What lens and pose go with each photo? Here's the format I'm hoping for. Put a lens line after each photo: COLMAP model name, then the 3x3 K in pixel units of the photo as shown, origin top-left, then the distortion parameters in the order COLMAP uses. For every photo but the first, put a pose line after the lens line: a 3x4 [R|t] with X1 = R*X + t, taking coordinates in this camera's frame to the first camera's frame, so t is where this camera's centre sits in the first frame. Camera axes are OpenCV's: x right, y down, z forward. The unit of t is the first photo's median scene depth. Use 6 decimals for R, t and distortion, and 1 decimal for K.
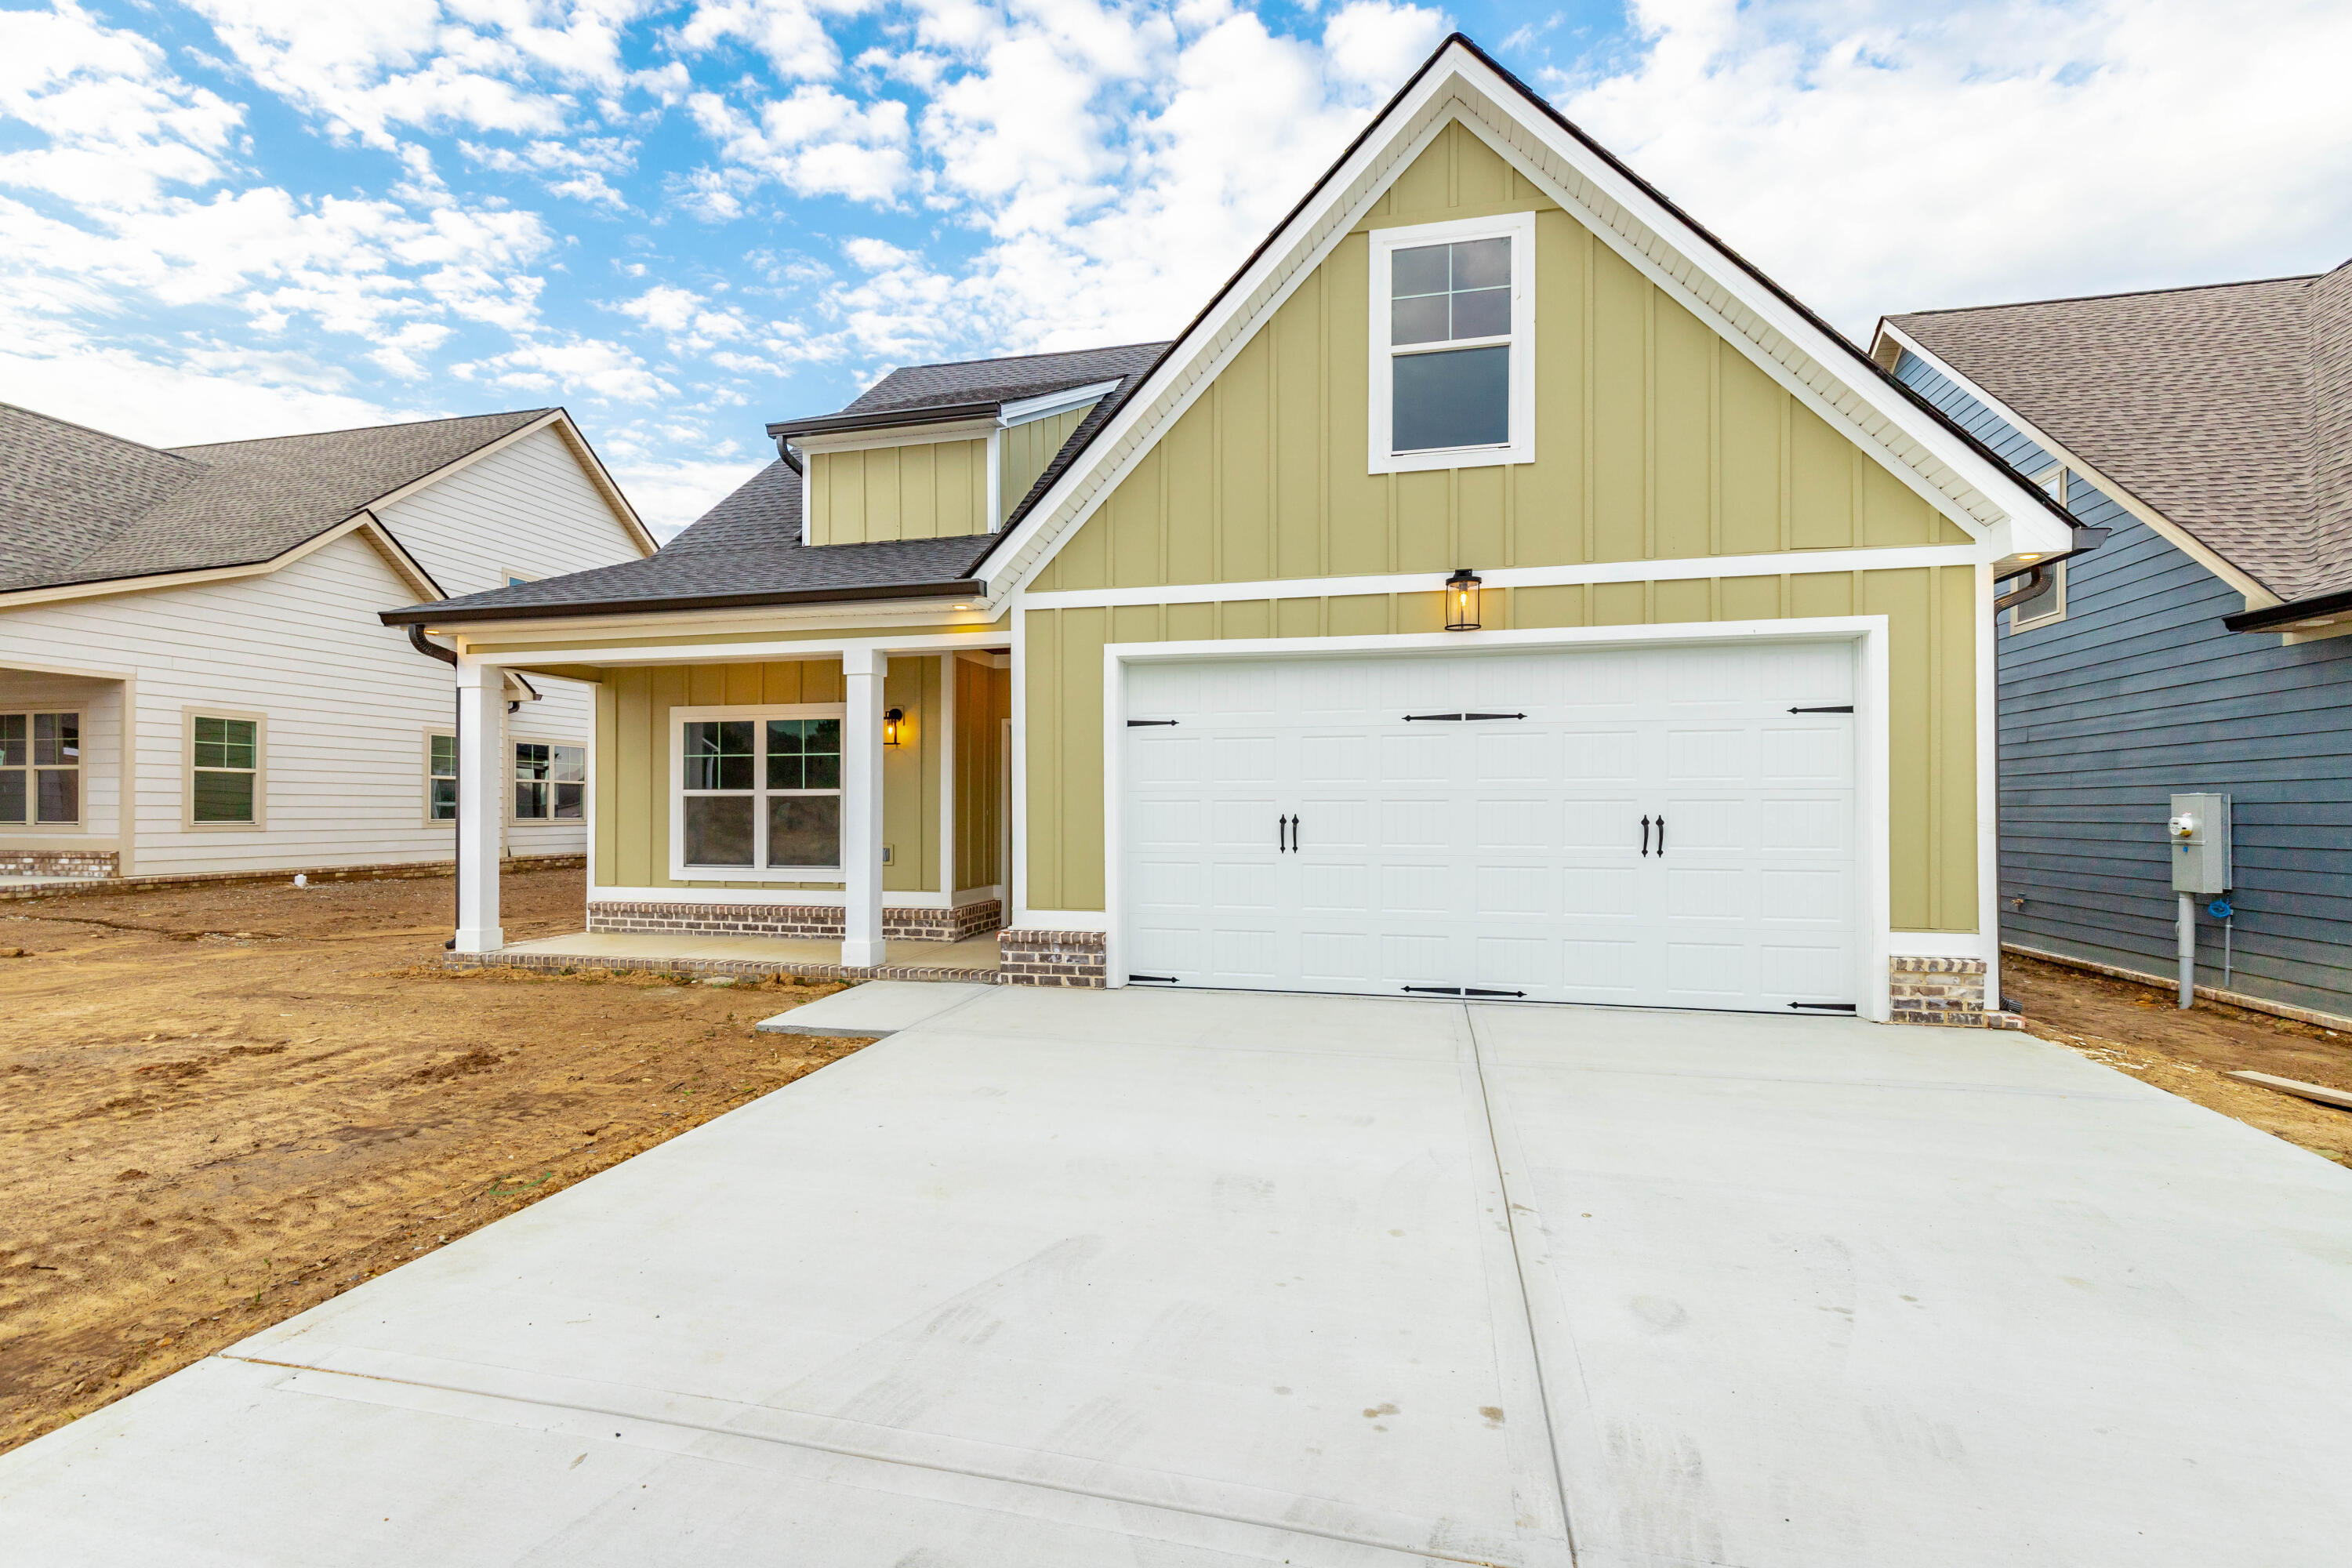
lens RADIAL K [[1056.1, 0, 1183.4], [0, 1056.1, 801.9], [0, 0, 1]] dist [0.010275, -0.003612]
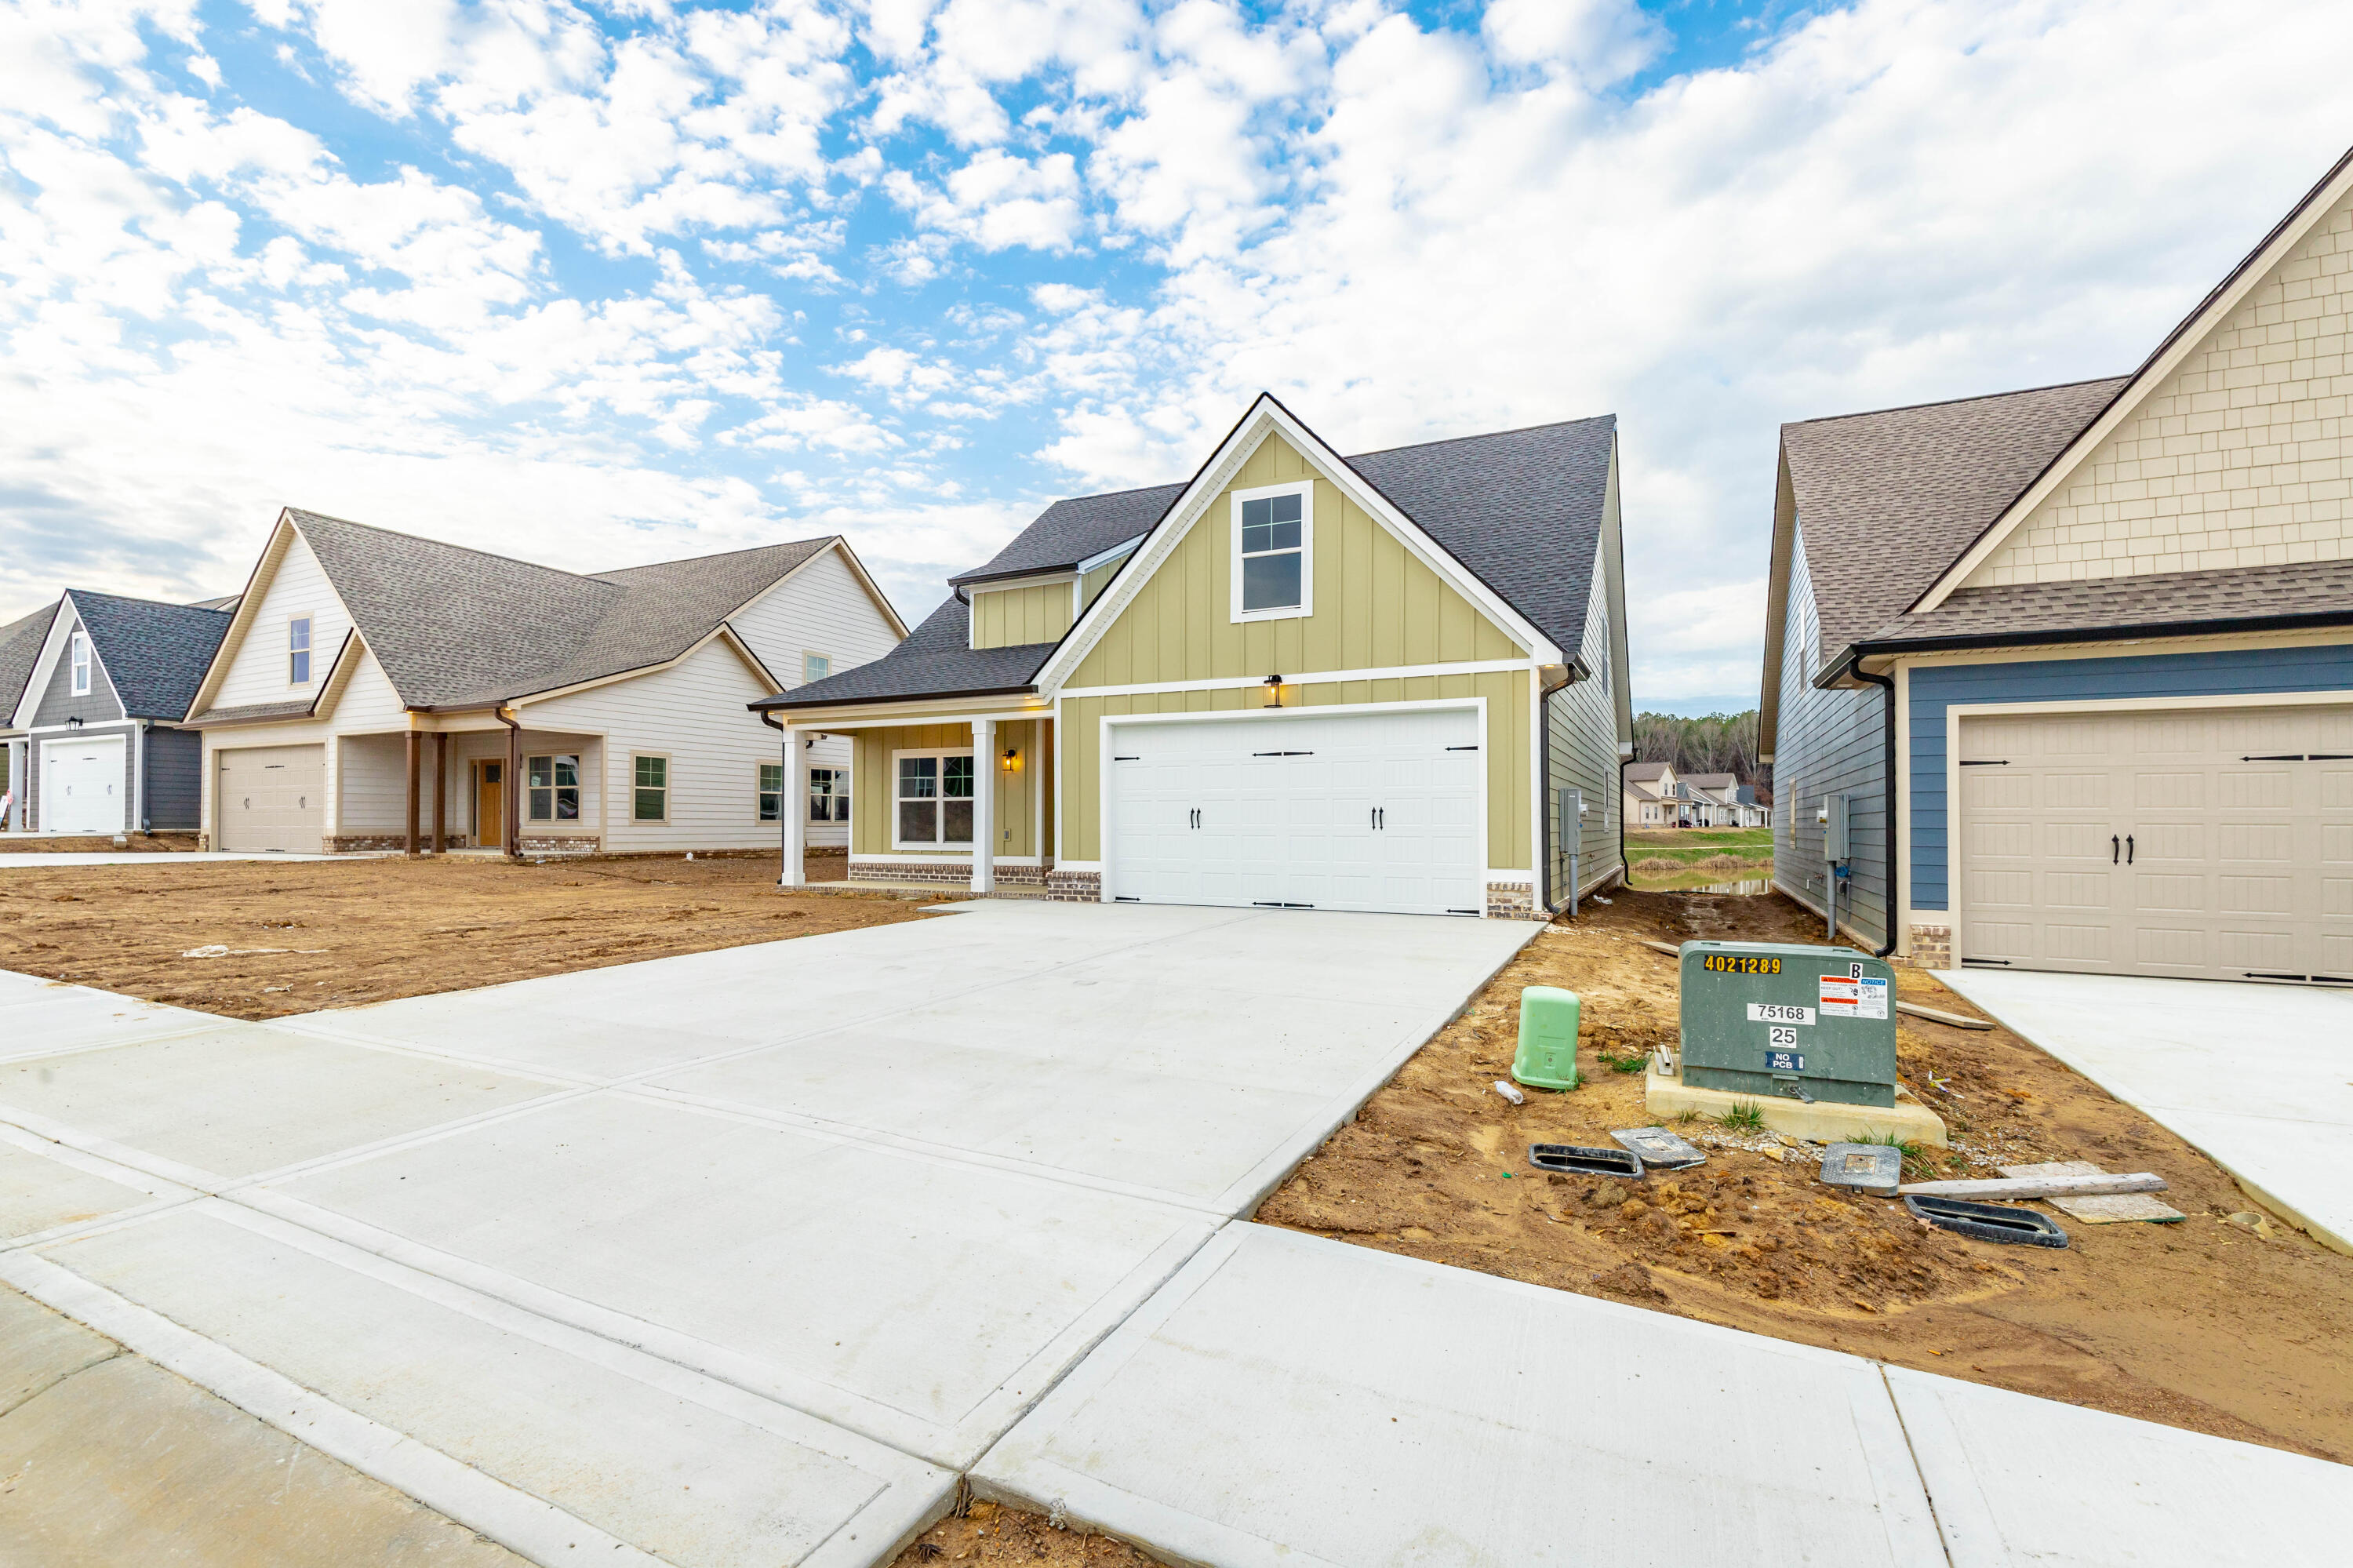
lens RADIAL K [[1056.6, 0, 1163.5], [0, 1056.6, 829.6], [0, 0, 1]] dist [0.010275, -0.003612]
pose [[0.975613, 0.001222, -0.219493, 0.431437], [0.001725, 0.999911, 0.013233, 0.023276], [0.219489, -0.013289, 0.975524, -0.768748]]
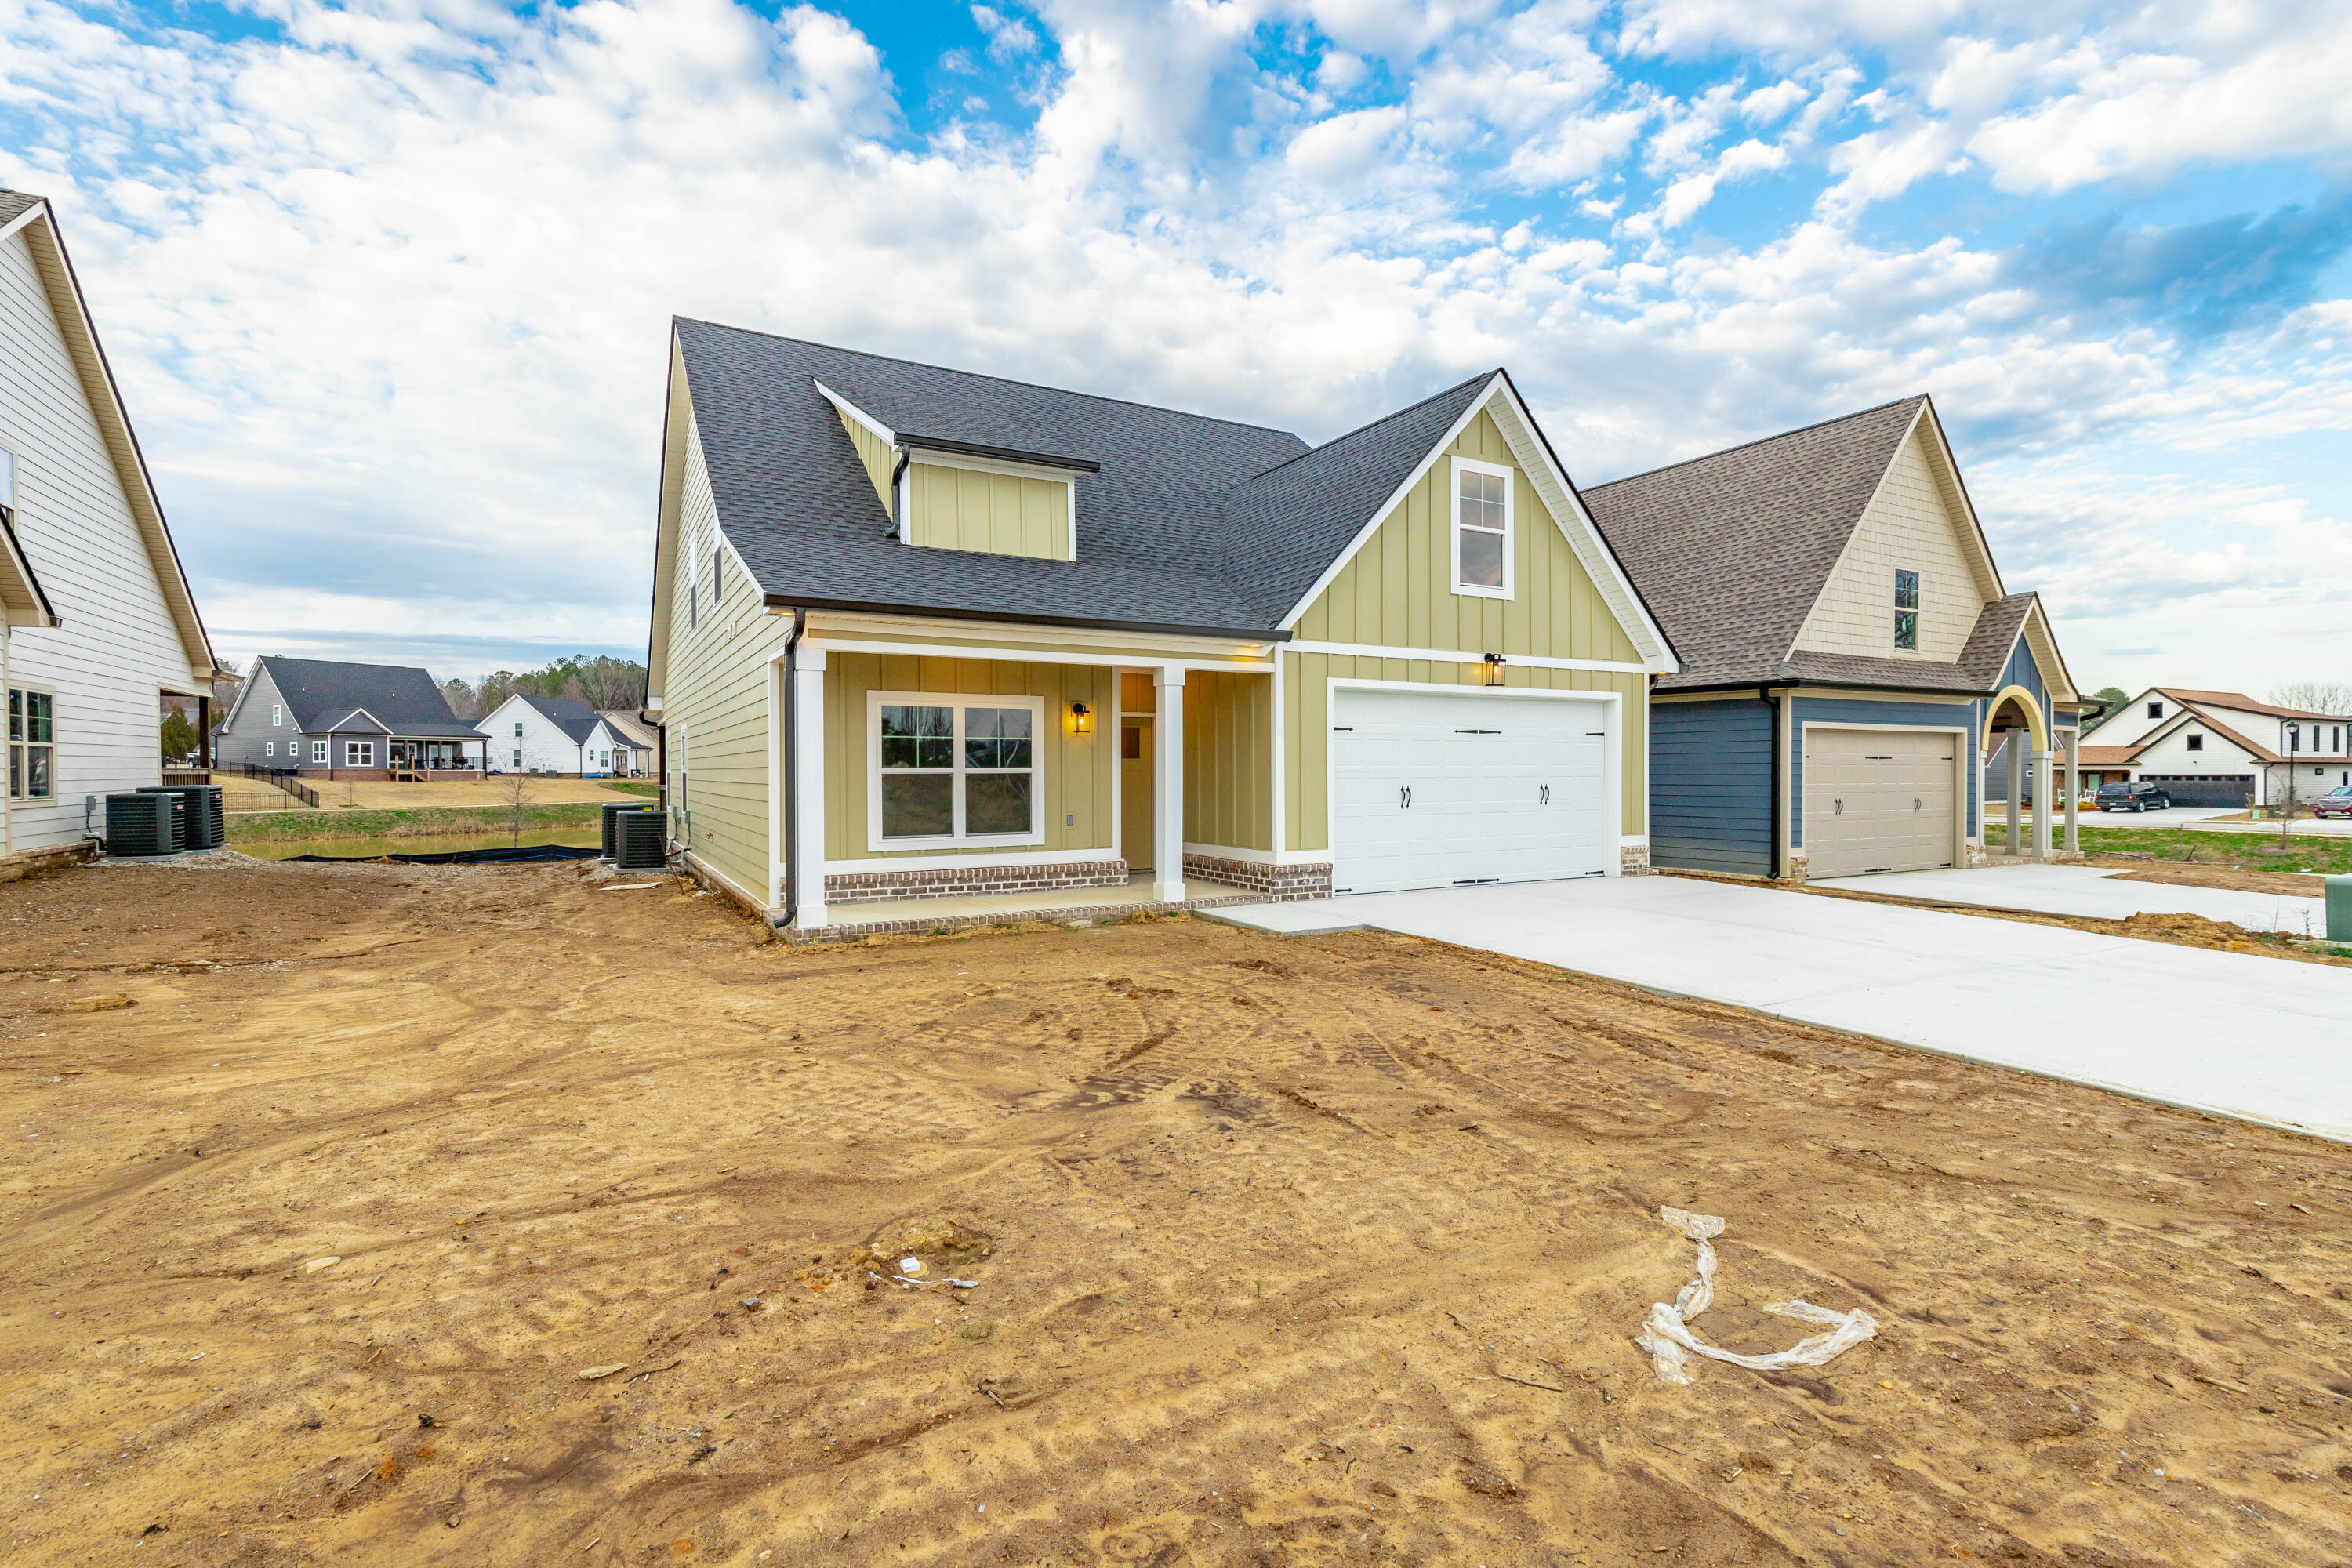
lens RADIAL K [[1056.1, 0, 1186.4], [0, 1056.1, 772.9], [0, 0, 1]] dist [0.010275, -0.003612]
pose [[0.733986, -0.004136, 0.679152, -1.257947], [-0.003520, 0.999945, 0.009895, -0.023452], [-0.679155, -0.009653, 0.733931, -0.005708]]
